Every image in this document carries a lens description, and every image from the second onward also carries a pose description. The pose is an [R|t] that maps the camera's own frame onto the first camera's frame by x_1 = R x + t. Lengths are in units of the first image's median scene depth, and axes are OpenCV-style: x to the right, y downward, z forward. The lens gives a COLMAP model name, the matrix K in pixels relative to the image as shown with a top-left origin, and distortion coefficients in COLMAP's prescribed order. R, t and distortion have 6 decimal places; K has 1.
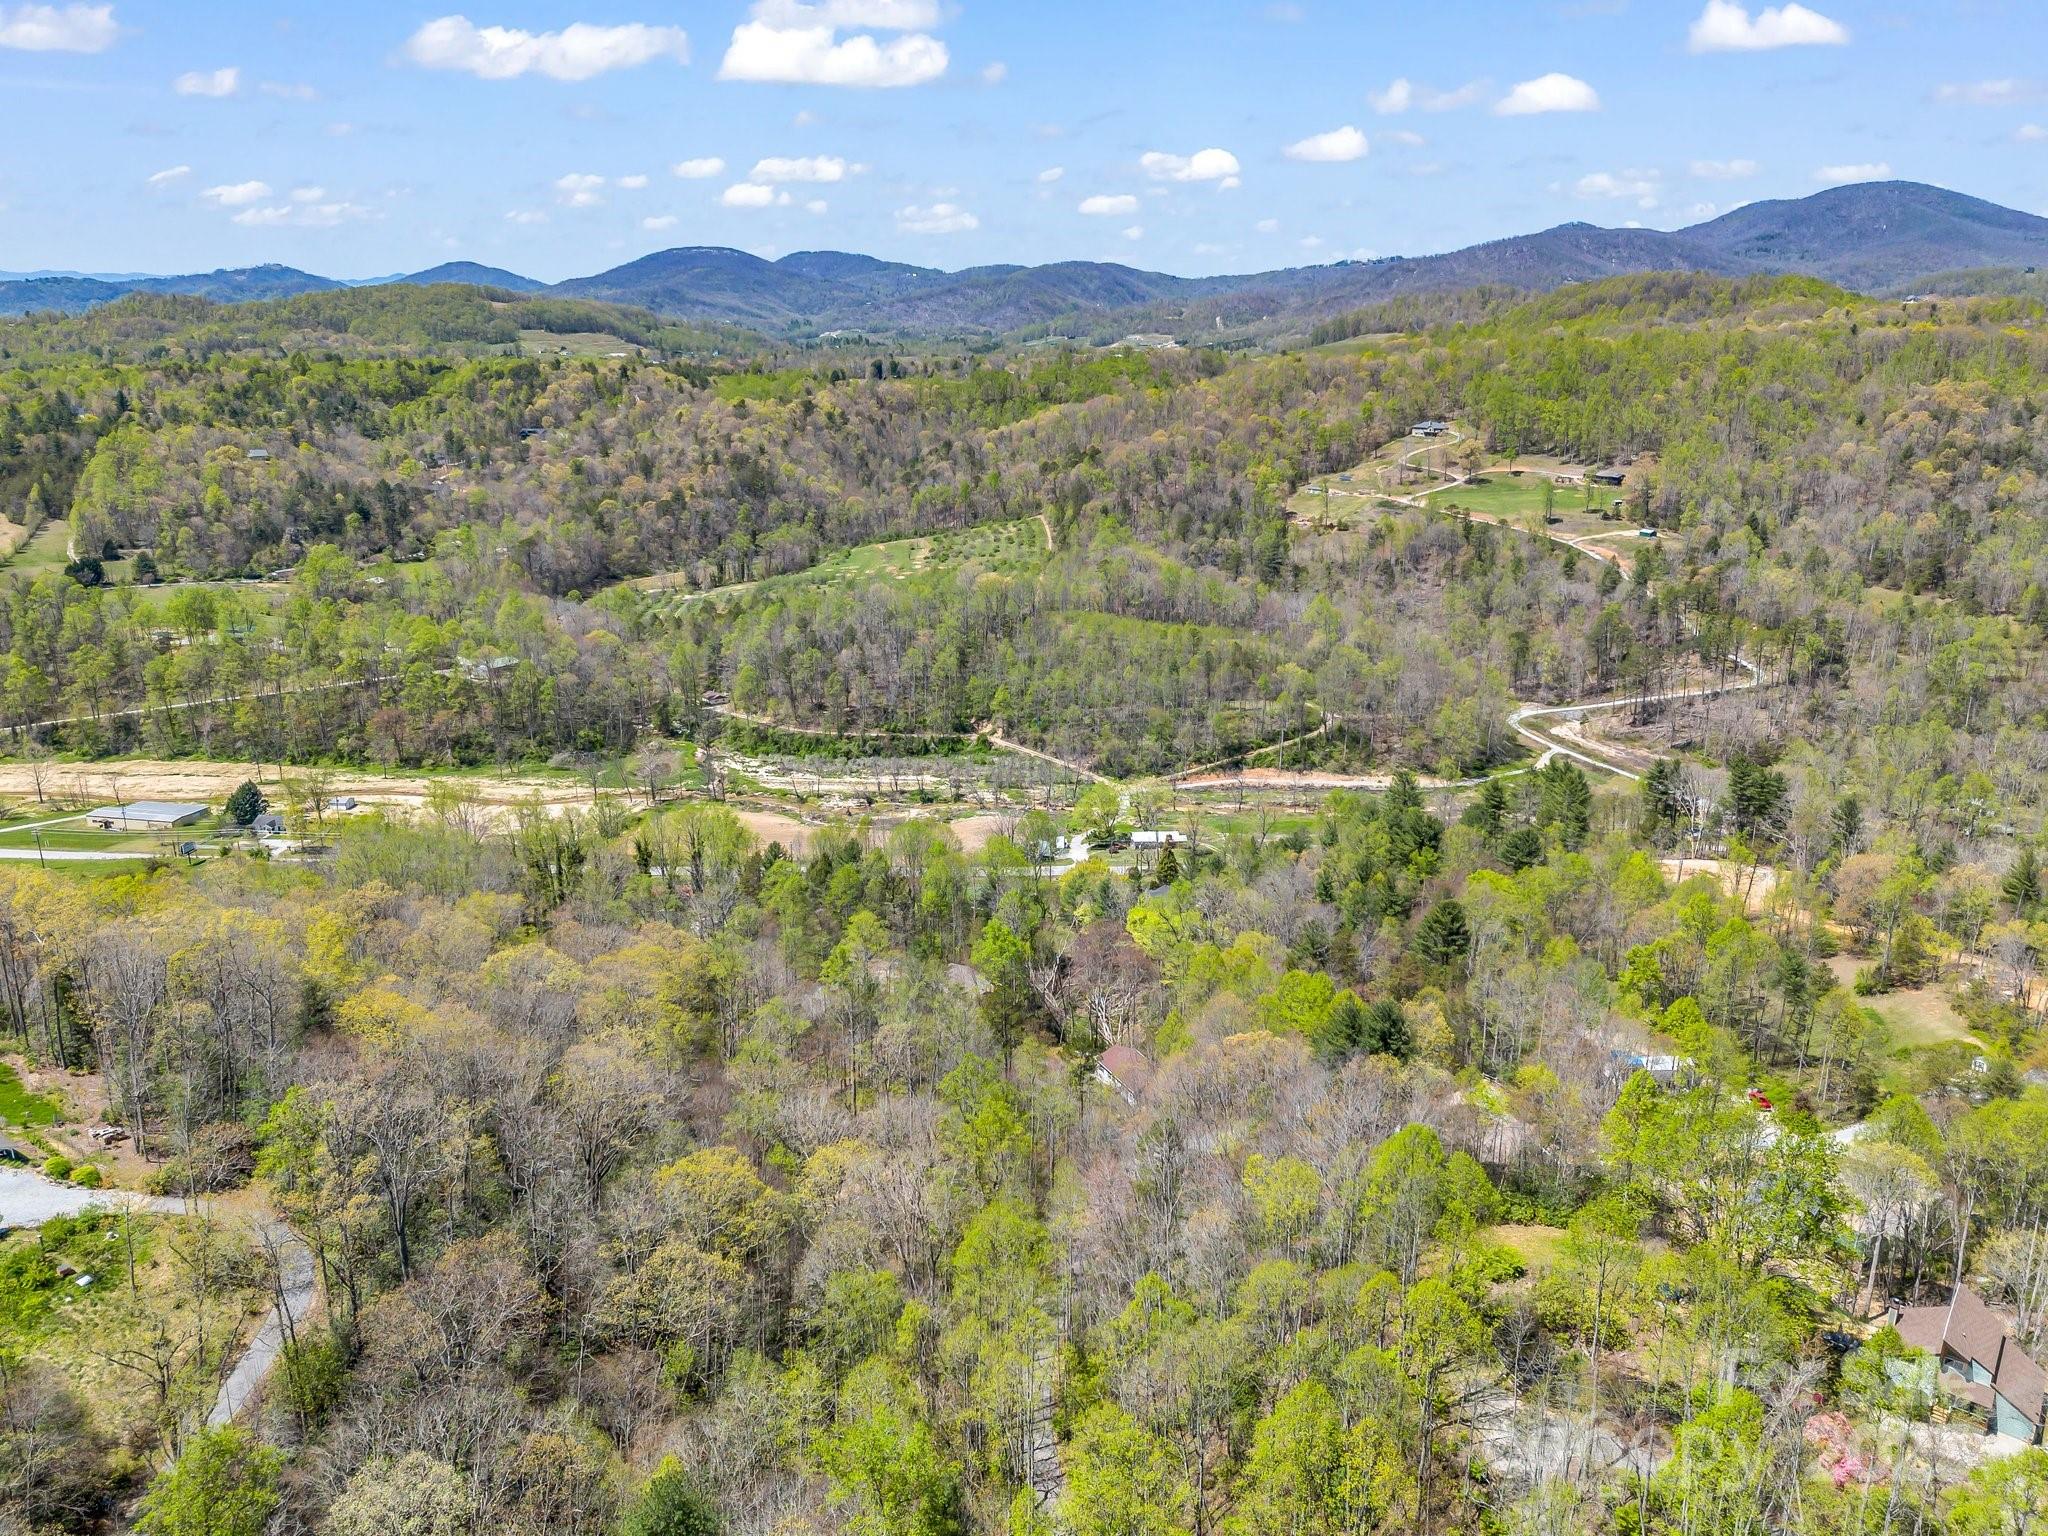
lens RADIAL K [[1462.6, 0, 1026.7], [0, 1462.6, 758.7], [0, 0, 1]] dist [0.054761, -0.039285]
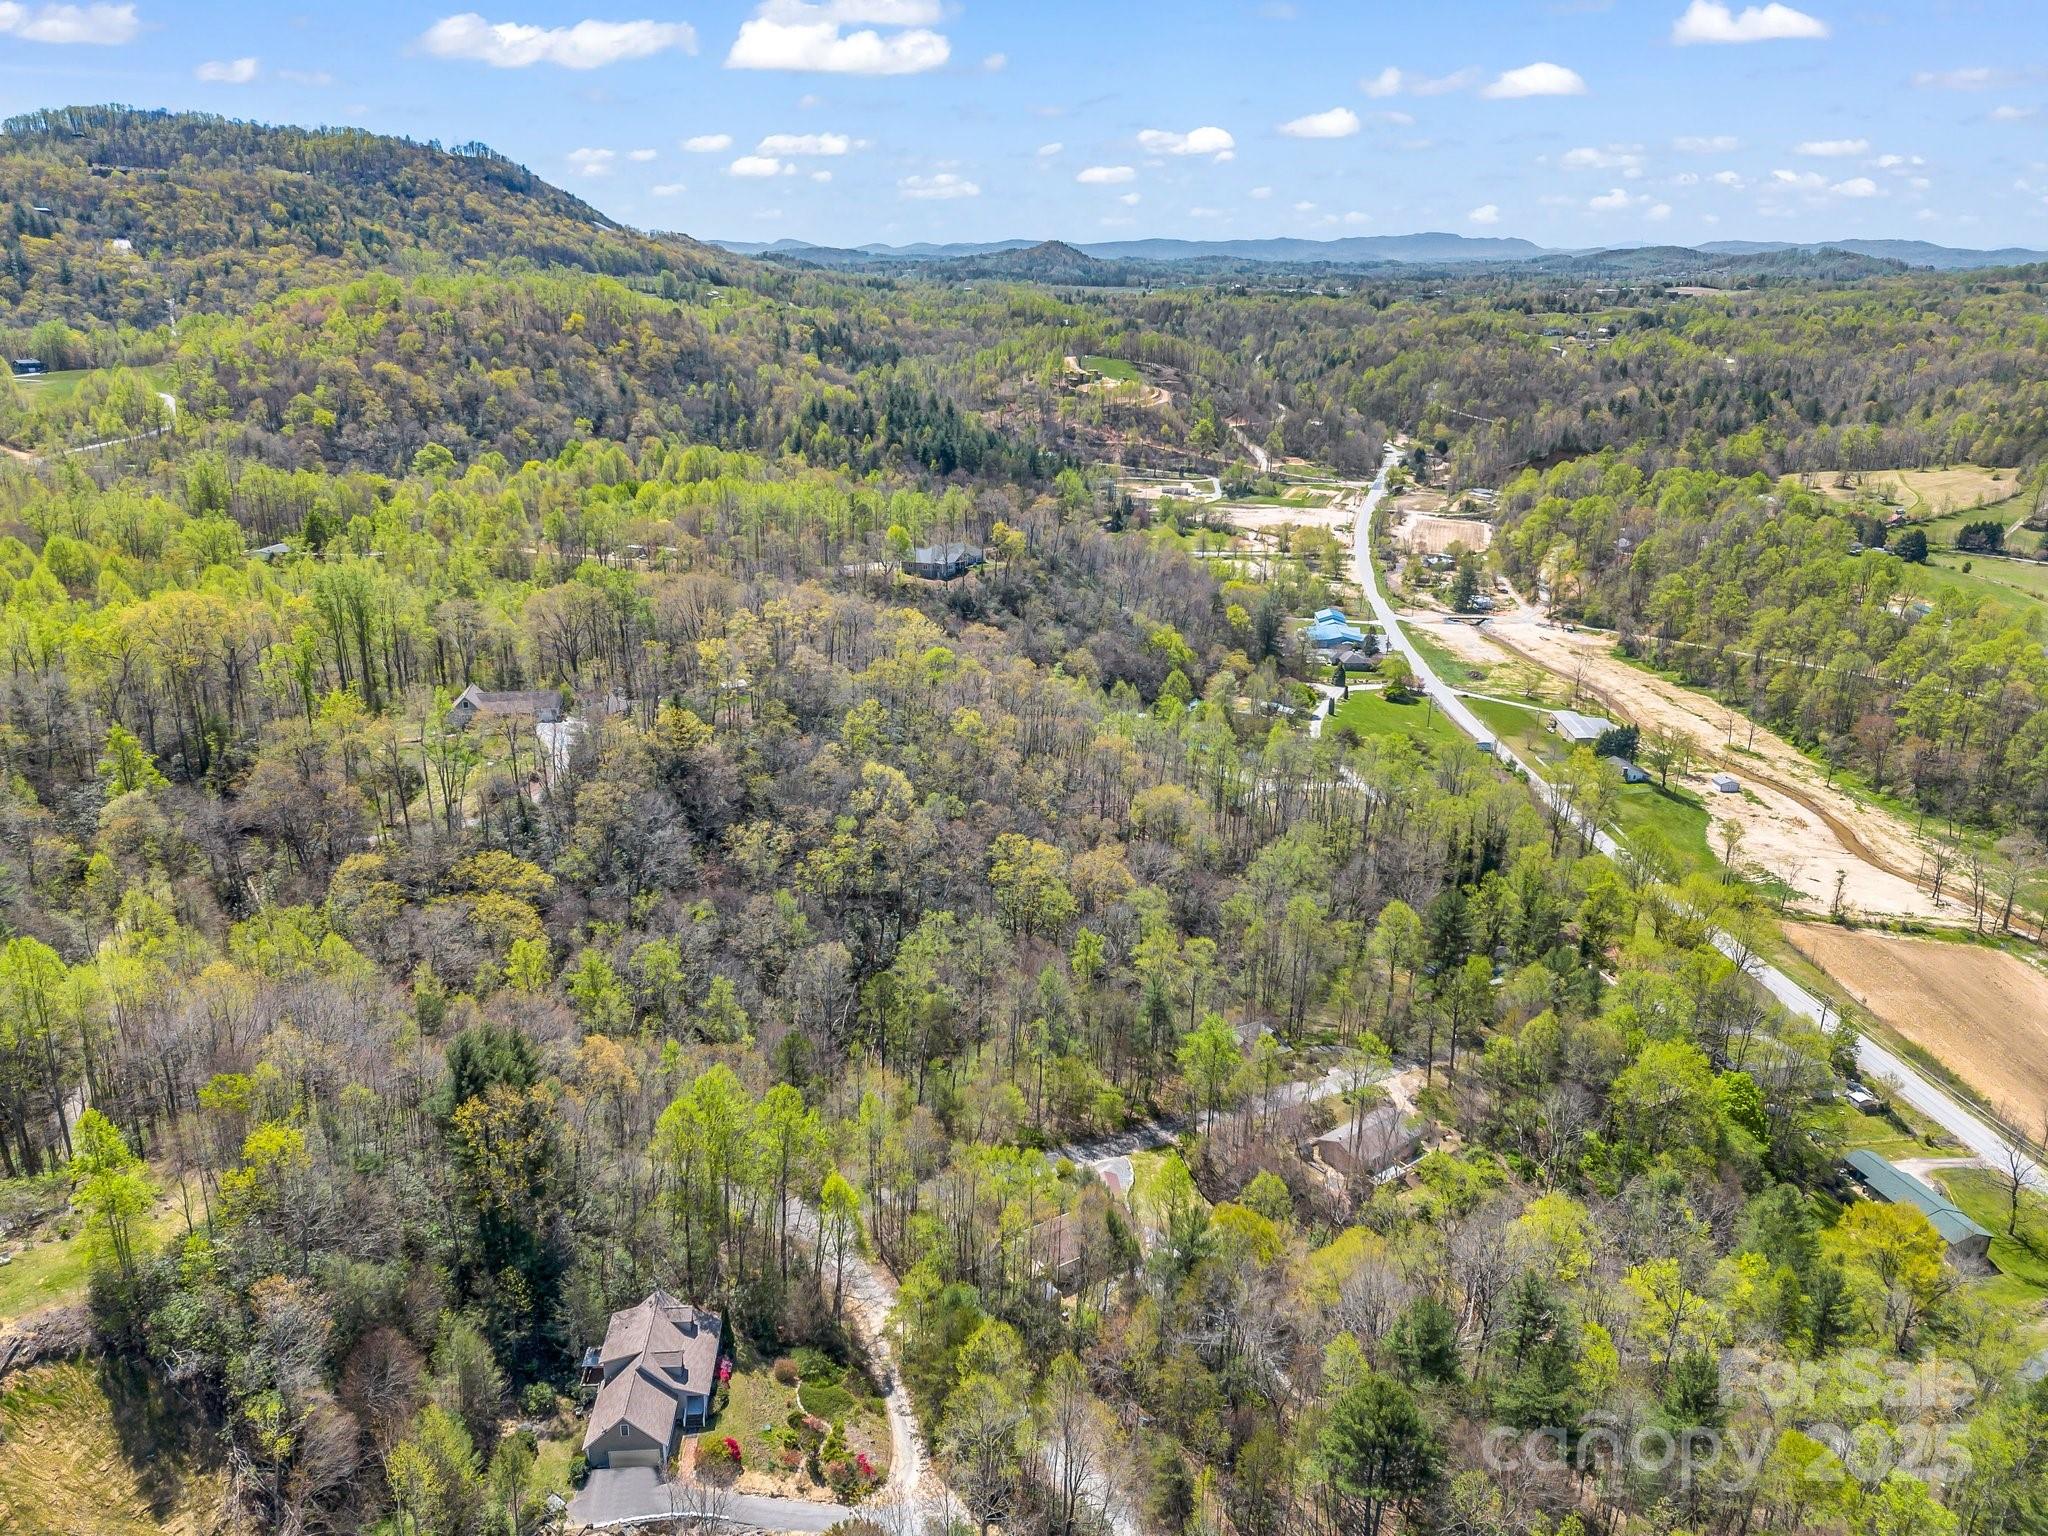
lens RADIAL K [[1462.6, 0, 1019.2], [0, 1462.6, 779.4], [0, 0, 1]] dist [0.054761, -0.039285]
pose [[0.111678, 0.325571, -0.938899, 0.319901], [-0.291634, 0.913945, 0.282230, -0.093589], [0.949988, 0.242296, 0.197015, 0.344179]]
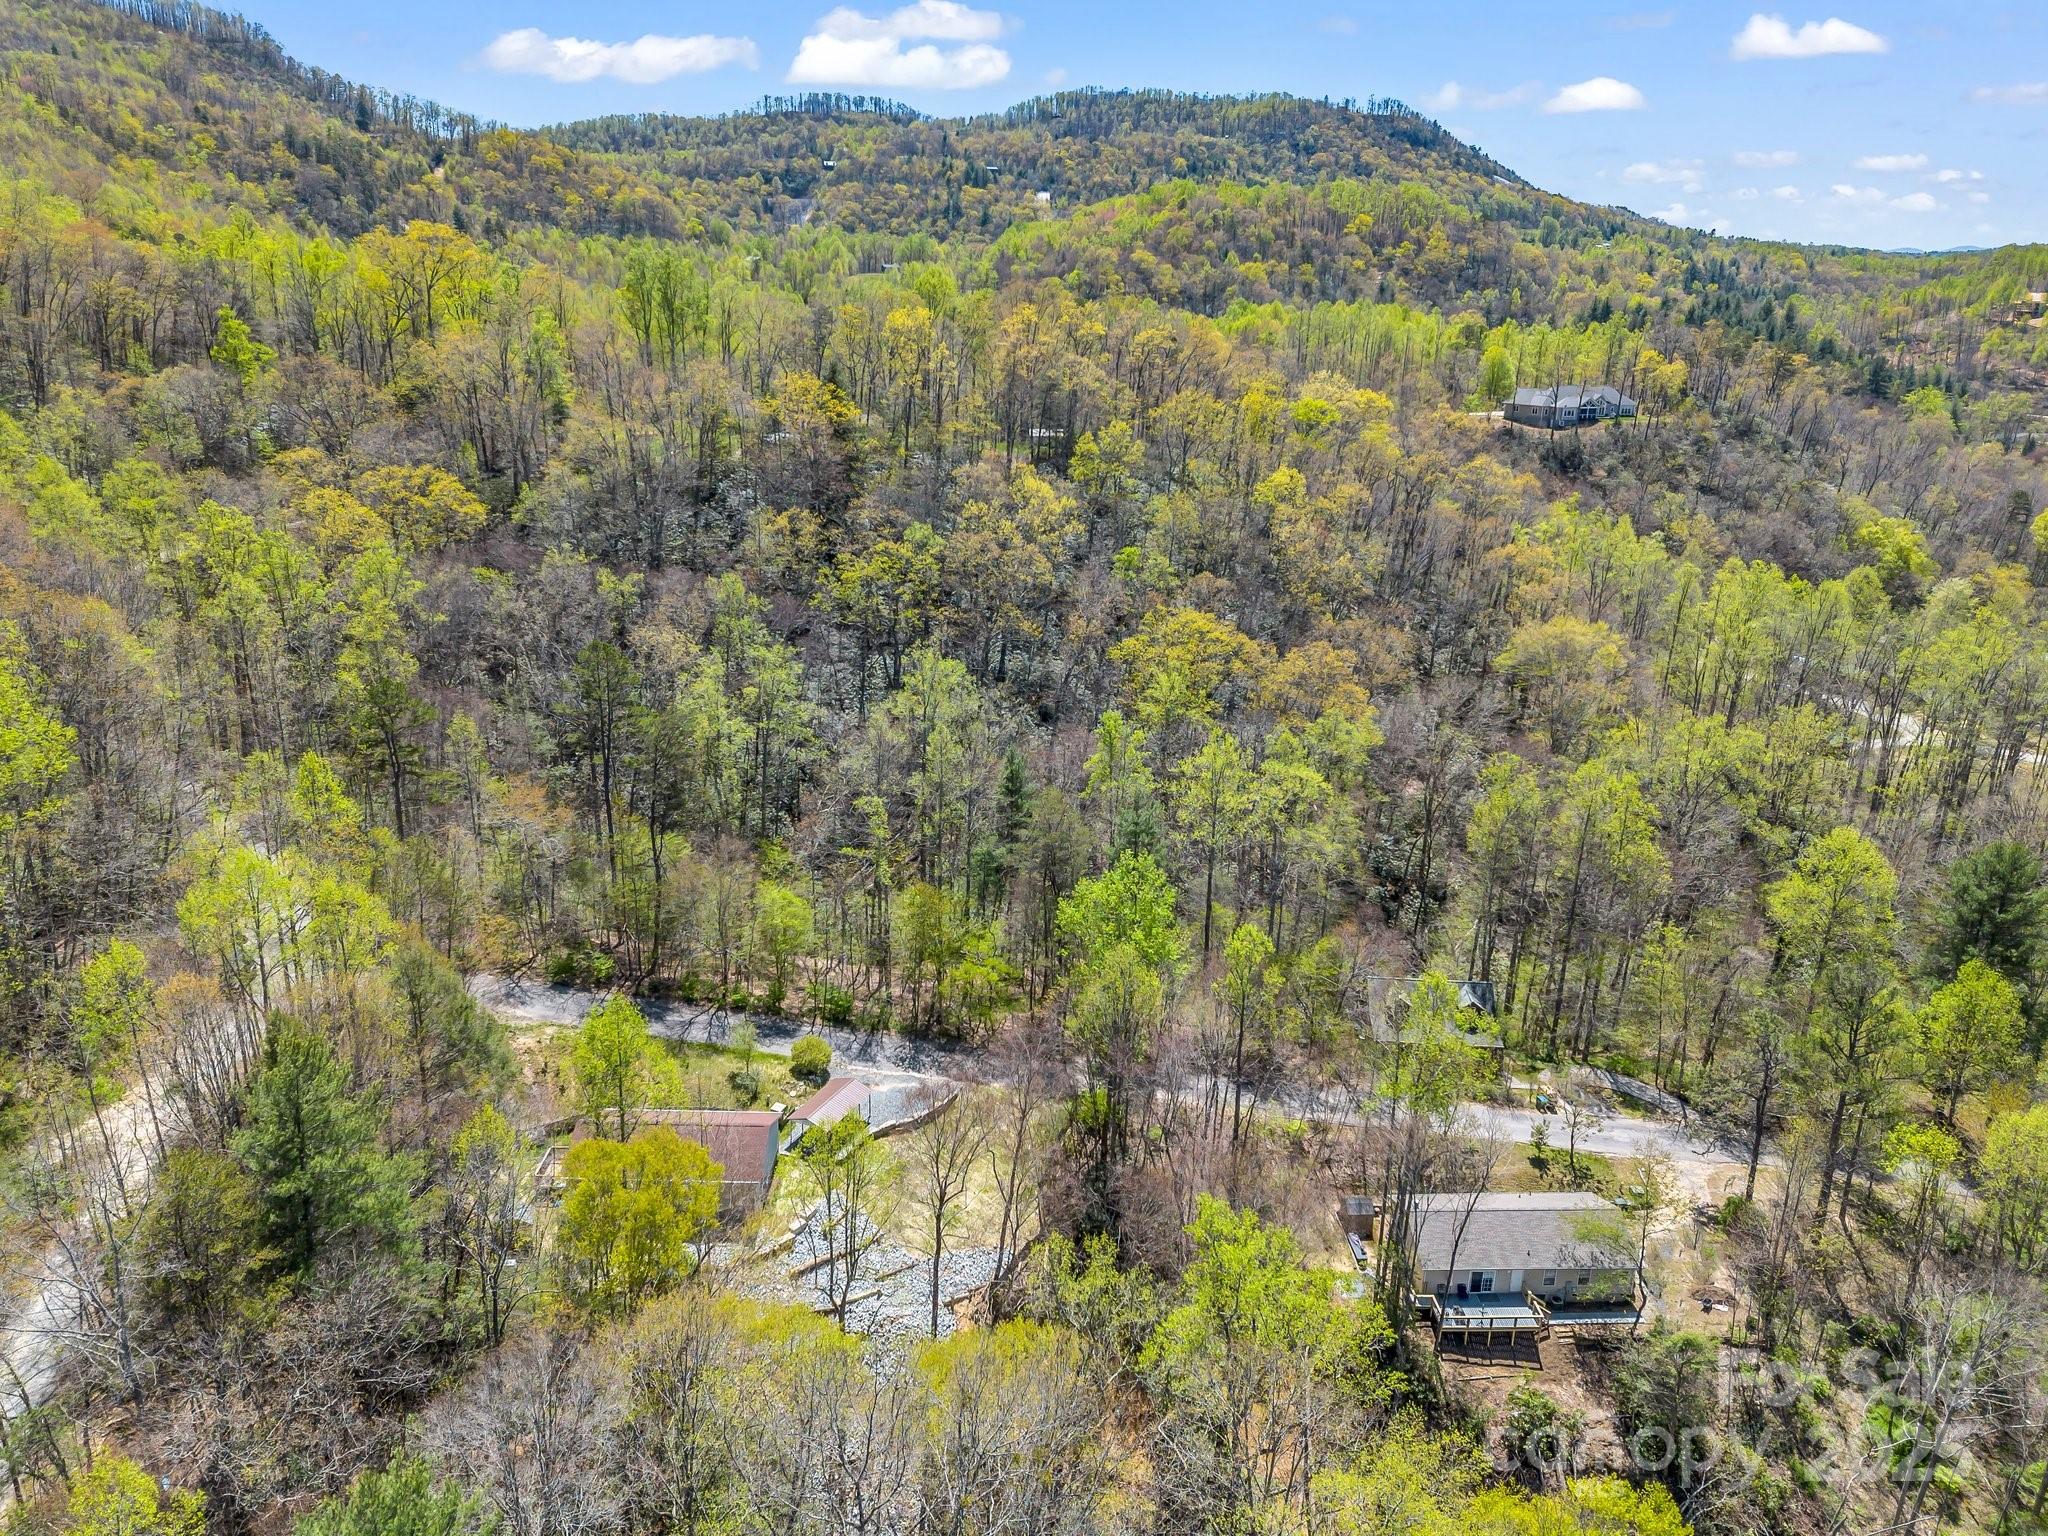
lens RADIAL K [[1462.6, 0, 1021.8], [0, 1462.6, 770.0], [0, 0, 1]] dist [0.054761, -0.039285]
pose [[-0.473615, 0.274189, -0.836964, 0.150639], [-0.265769, 0.861513, 0.432623, -0.032148], [0.839676, 0.427336, -0.335155, 0.527690]]
